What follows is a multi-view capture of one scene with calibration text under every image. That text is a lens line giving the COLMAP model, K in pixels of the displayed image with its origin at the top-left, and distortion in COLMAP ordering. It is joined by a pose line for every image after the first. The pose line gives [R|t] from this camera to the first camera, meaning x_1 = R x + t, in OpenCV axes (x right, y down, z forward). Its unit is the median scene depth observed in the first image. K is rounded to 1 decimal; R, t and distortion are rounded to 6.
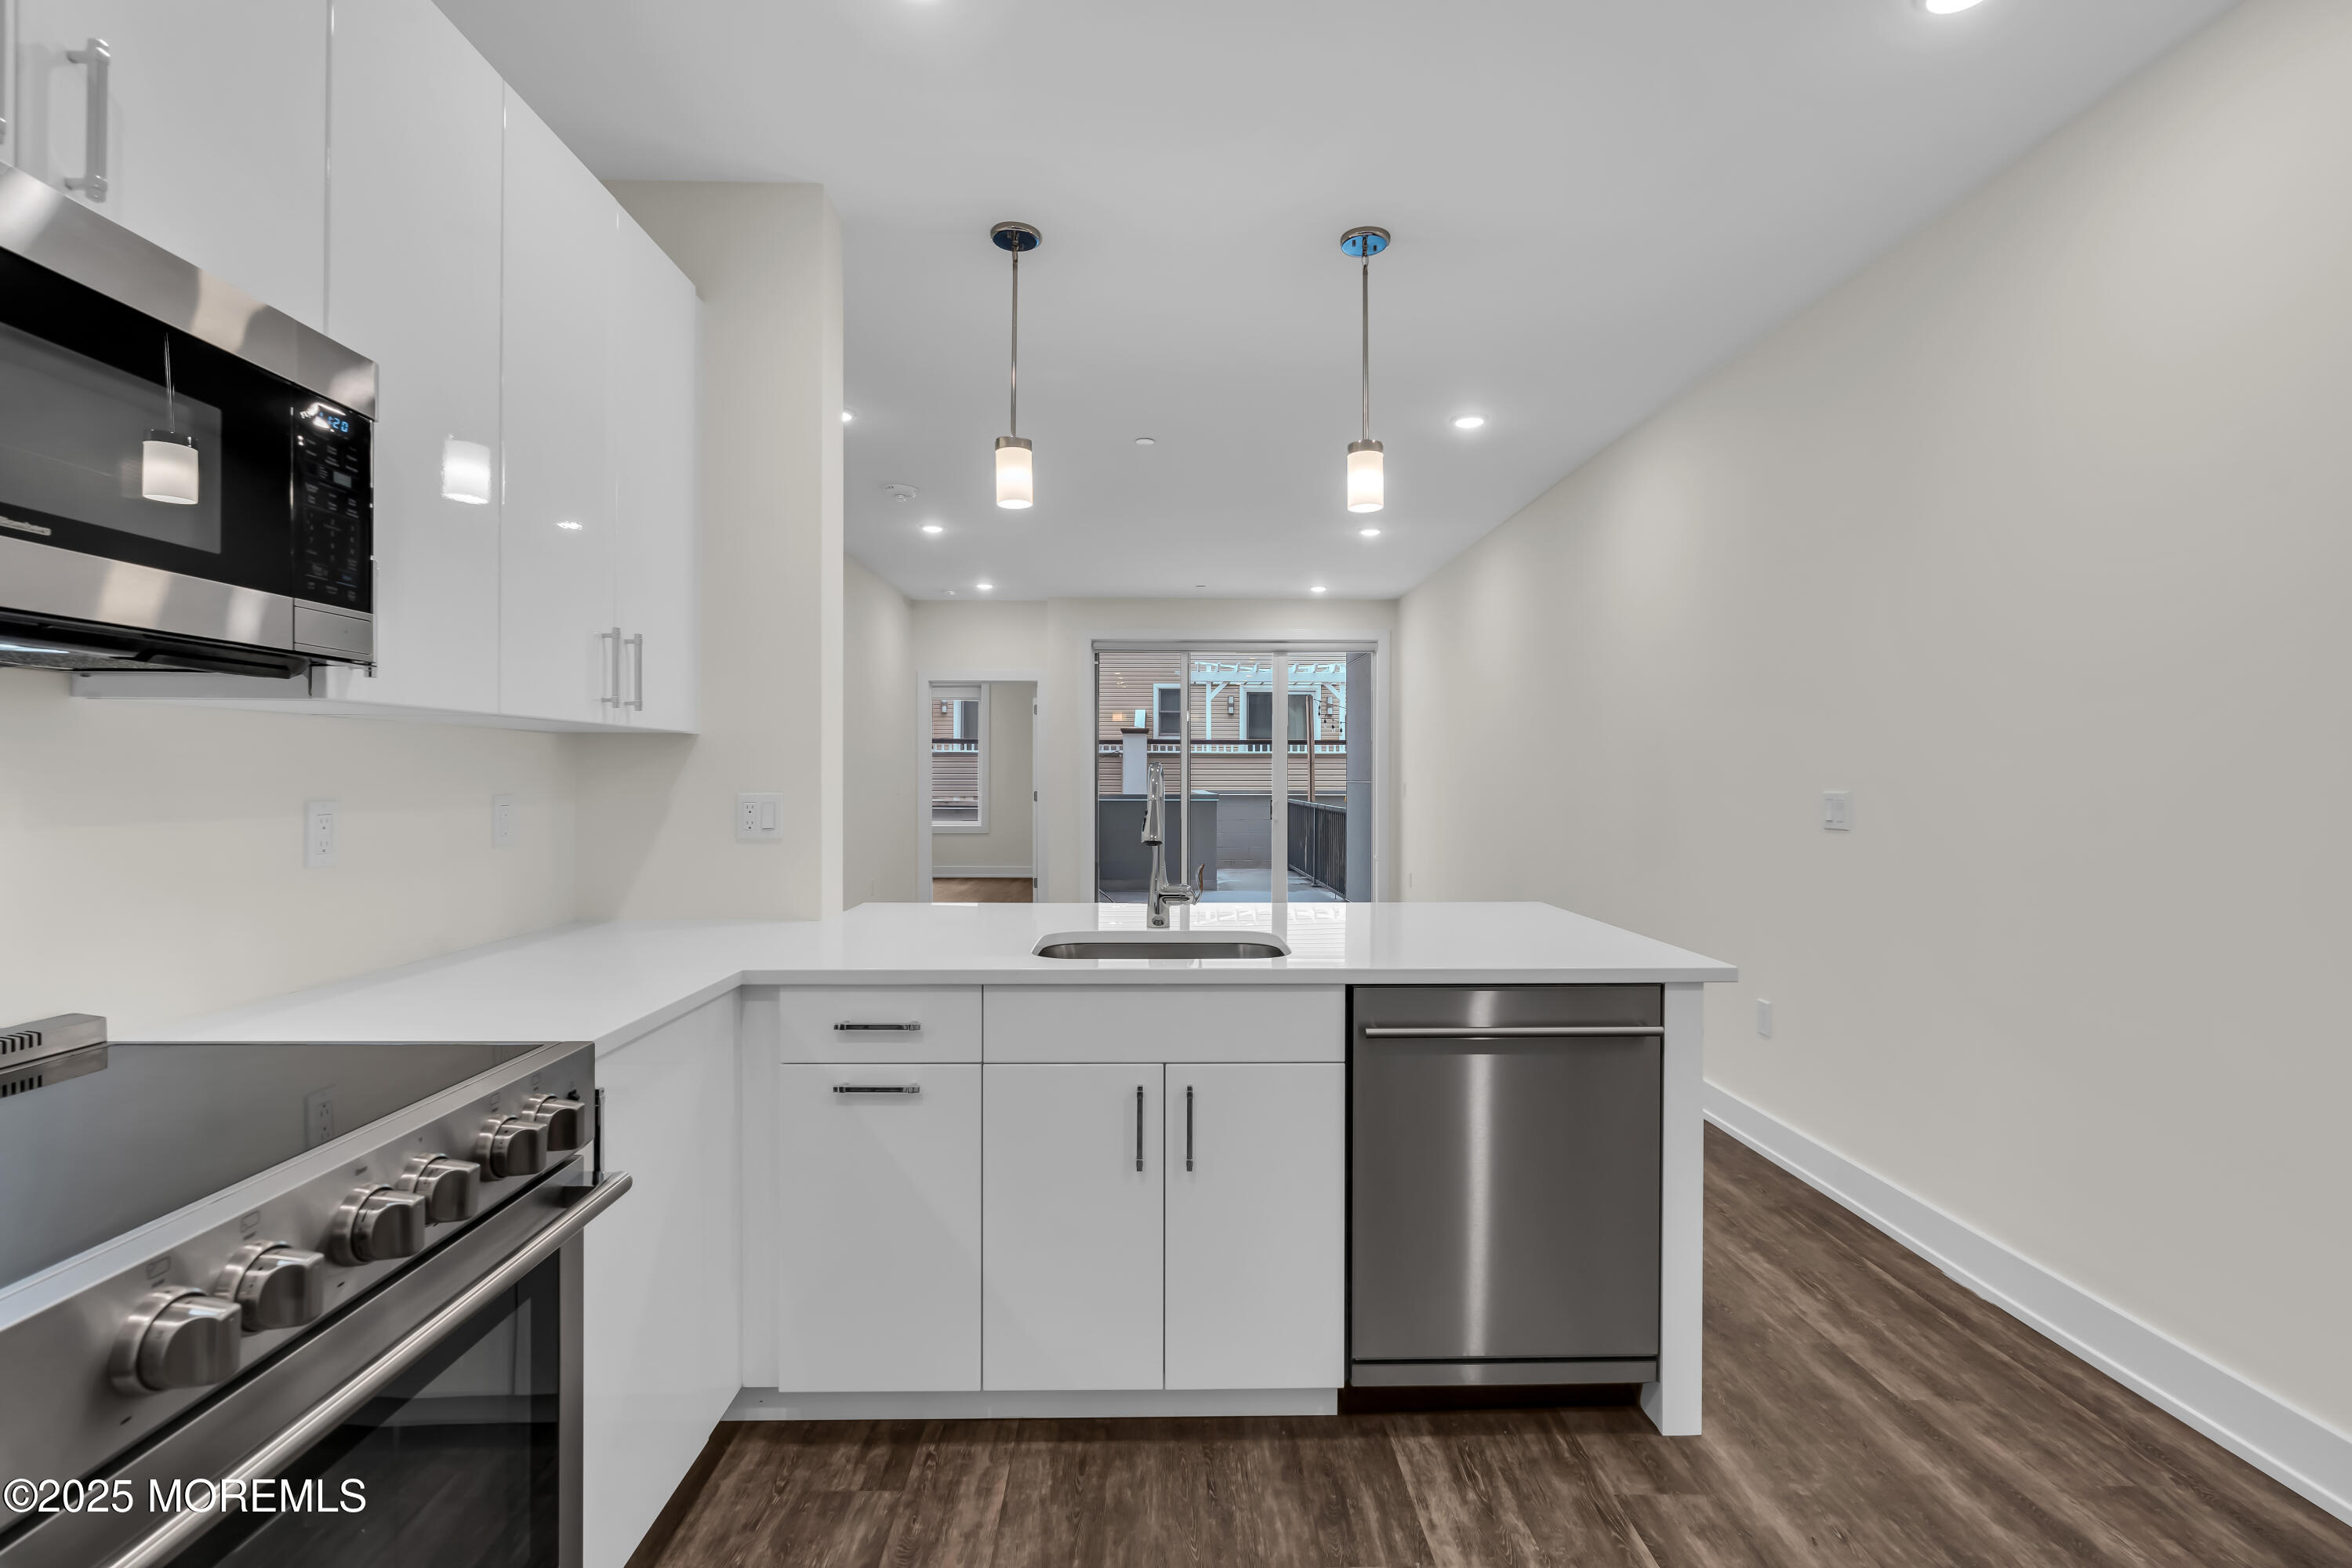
lens RADIAL K [[1061.5, 0, 1174.4], [0, 1061.5, 781.1], [0, 0, 1]] dist [-0.011367, 0.004051]
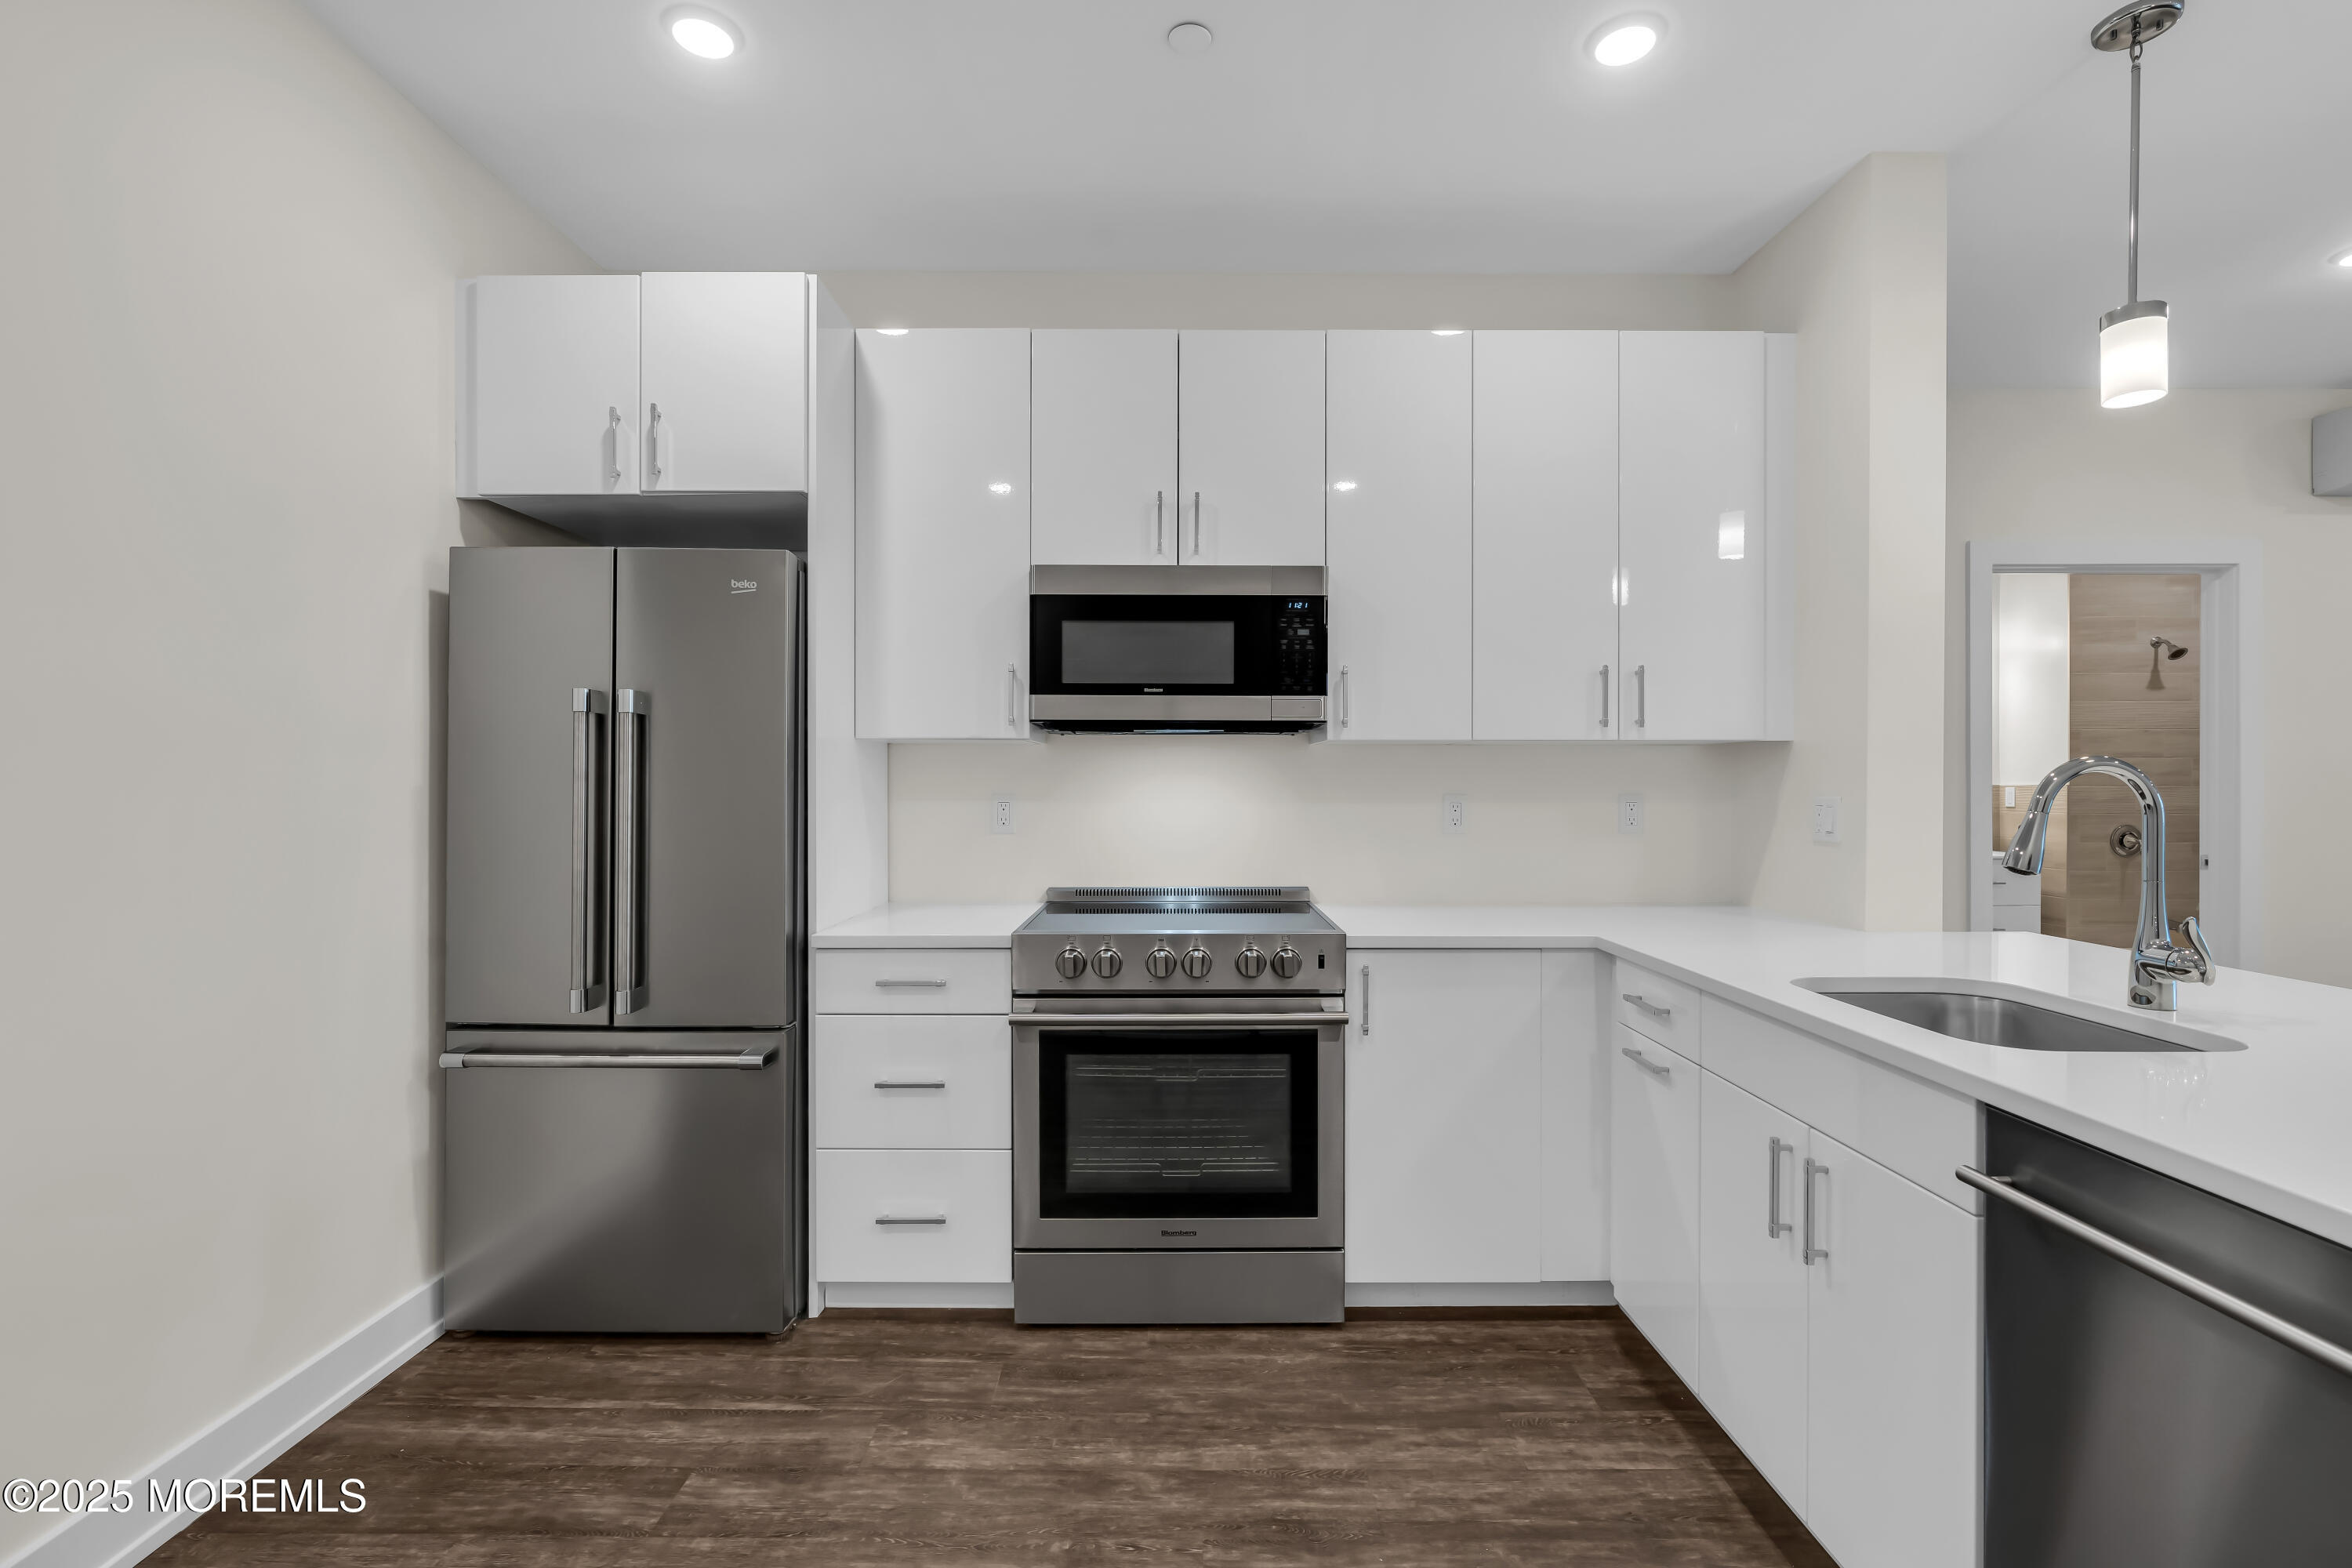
lens RADIAL K [[1061.5, 0, 1166.6], [0, 1061.5, 787.2], [0, 0, 1]] dist [-0.011367, 0.004051]
pose [[-0.025955, 0.007403, -0.999636, 0.751027], [-0.007647, 0.999942, 0.007603, -0.000862], [0.999634, 0.007841, -0.025897, 0.475164]]
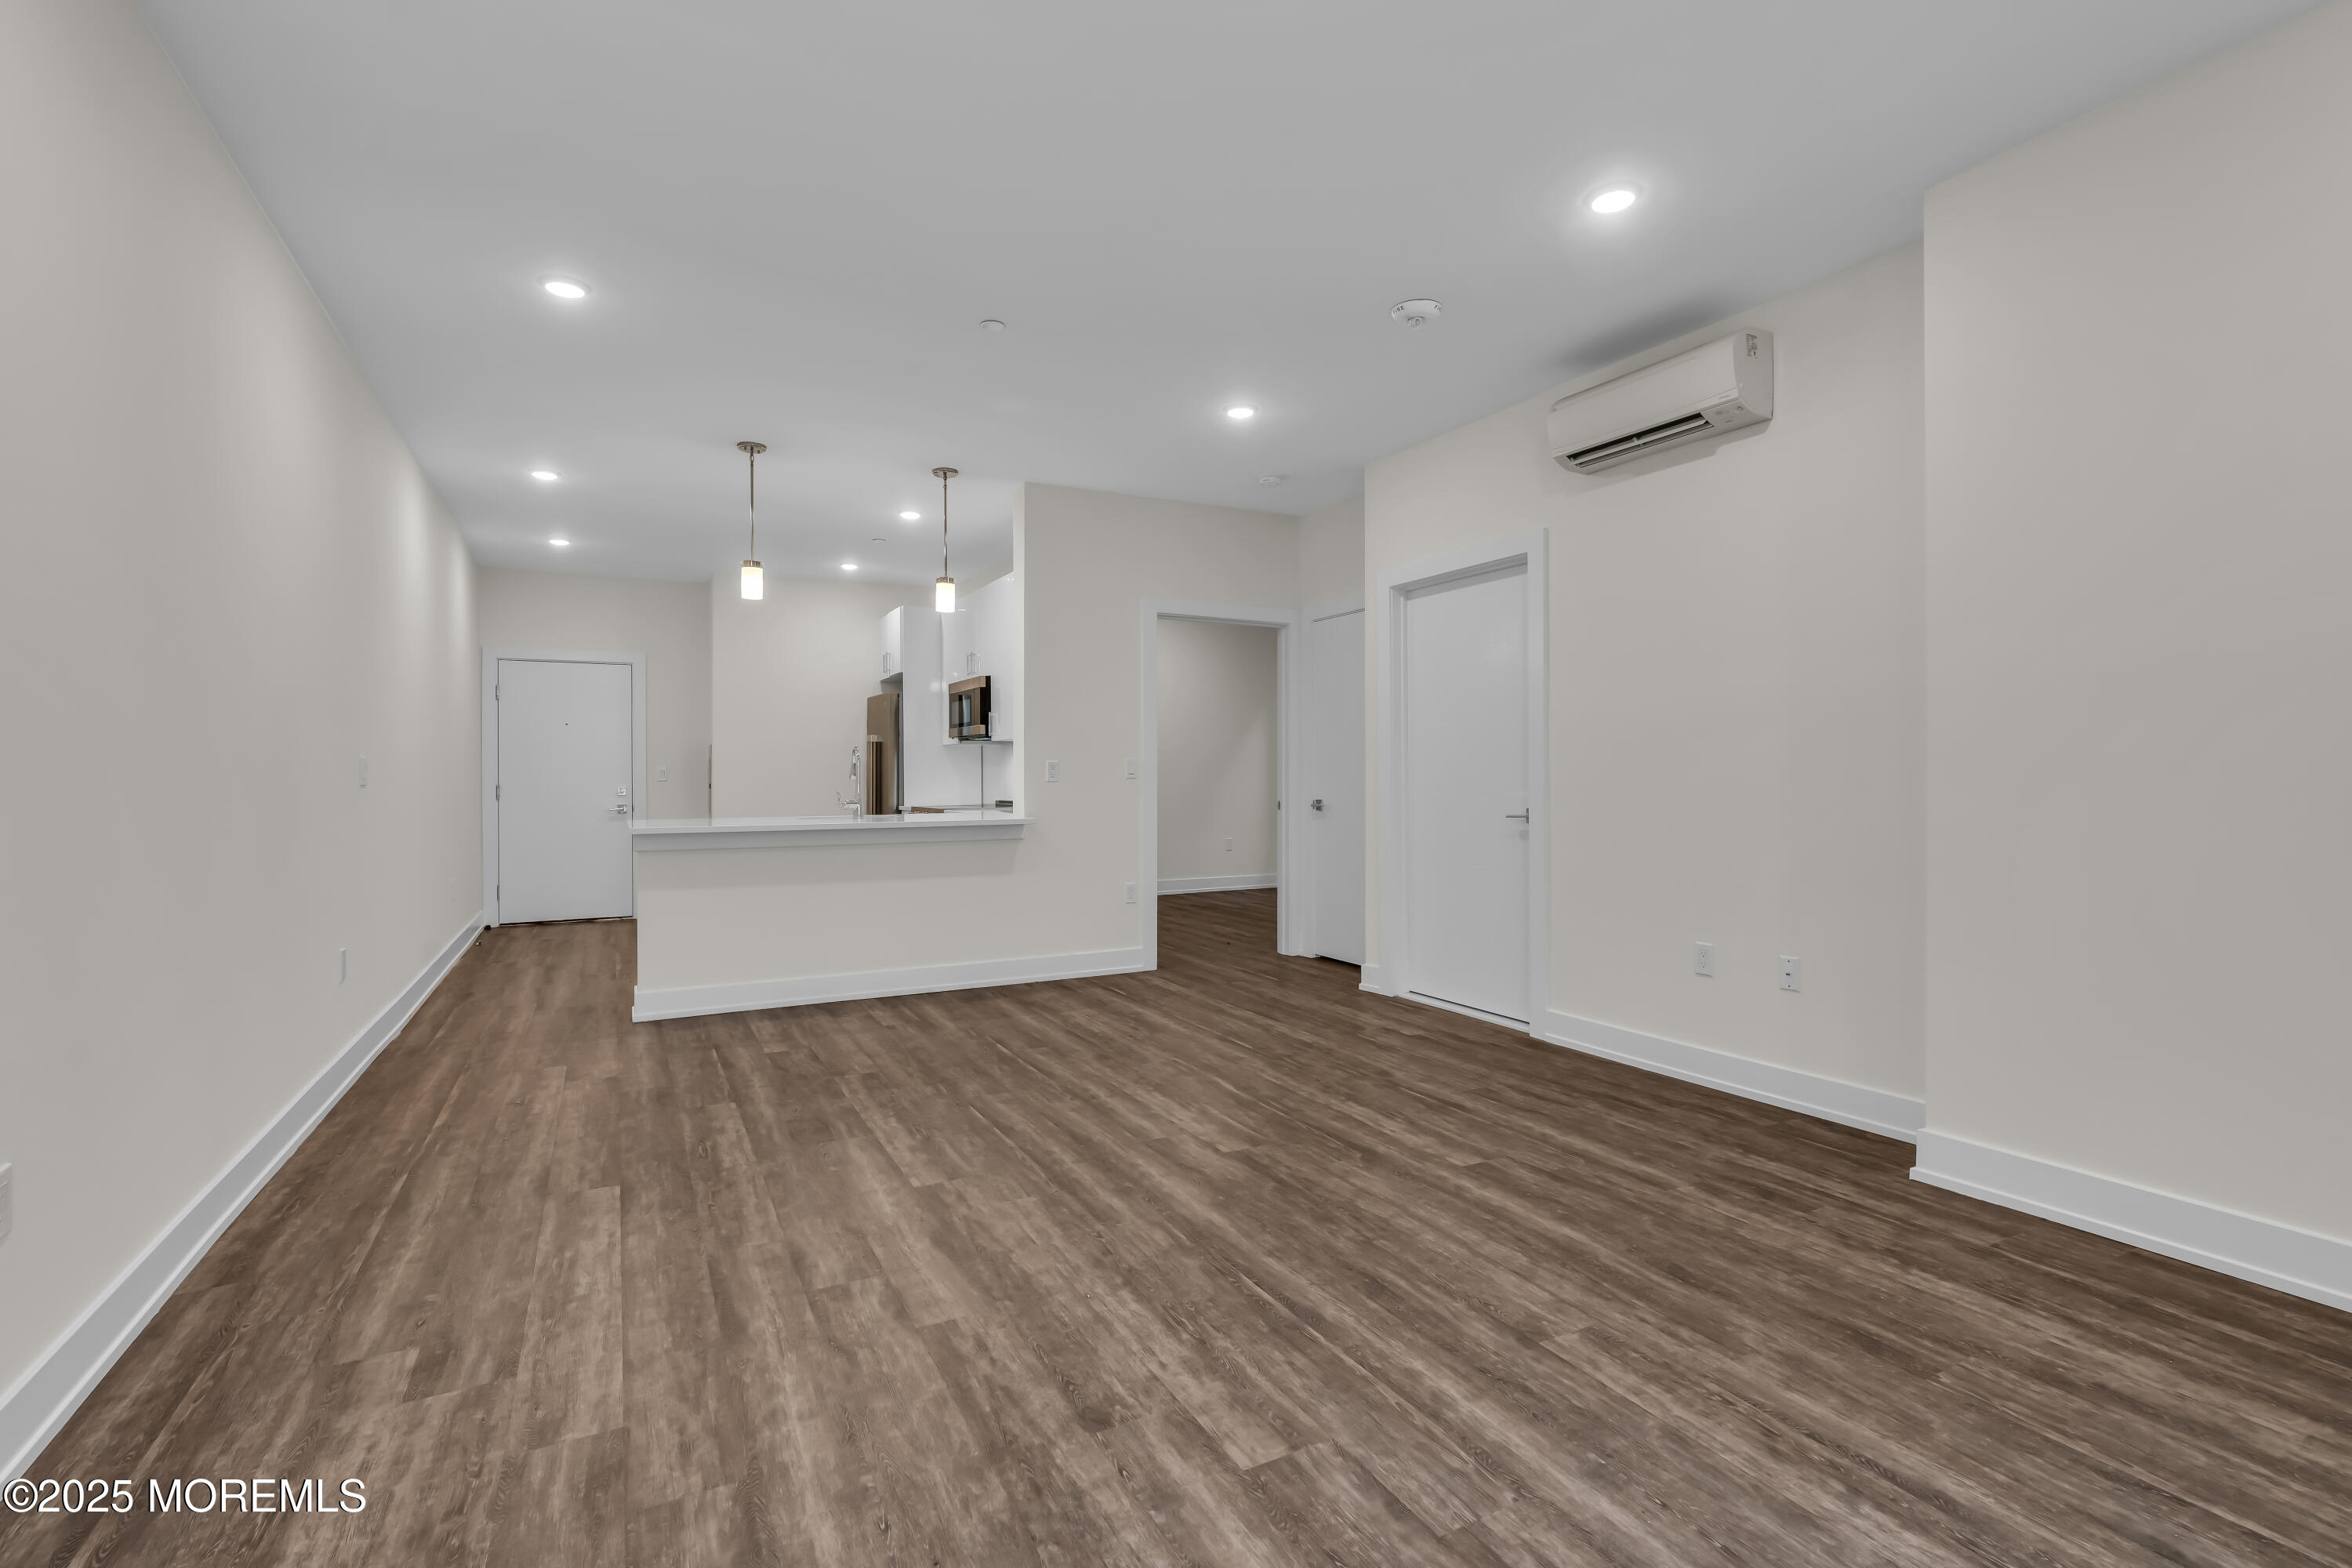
lens RADIAL K [[1061.5, 0, 1184.2], [0, 1061.5, 778.2], [0, 0, 1]] dist [-0.011367, 0.004051]
pose [[-0.891398, 0.006008, -0.453182, 0.447751], [0.002872, 0.999967, 0.007609, 0.041479], [0.453213, 0.005482, -0.891386, 3.804259]]
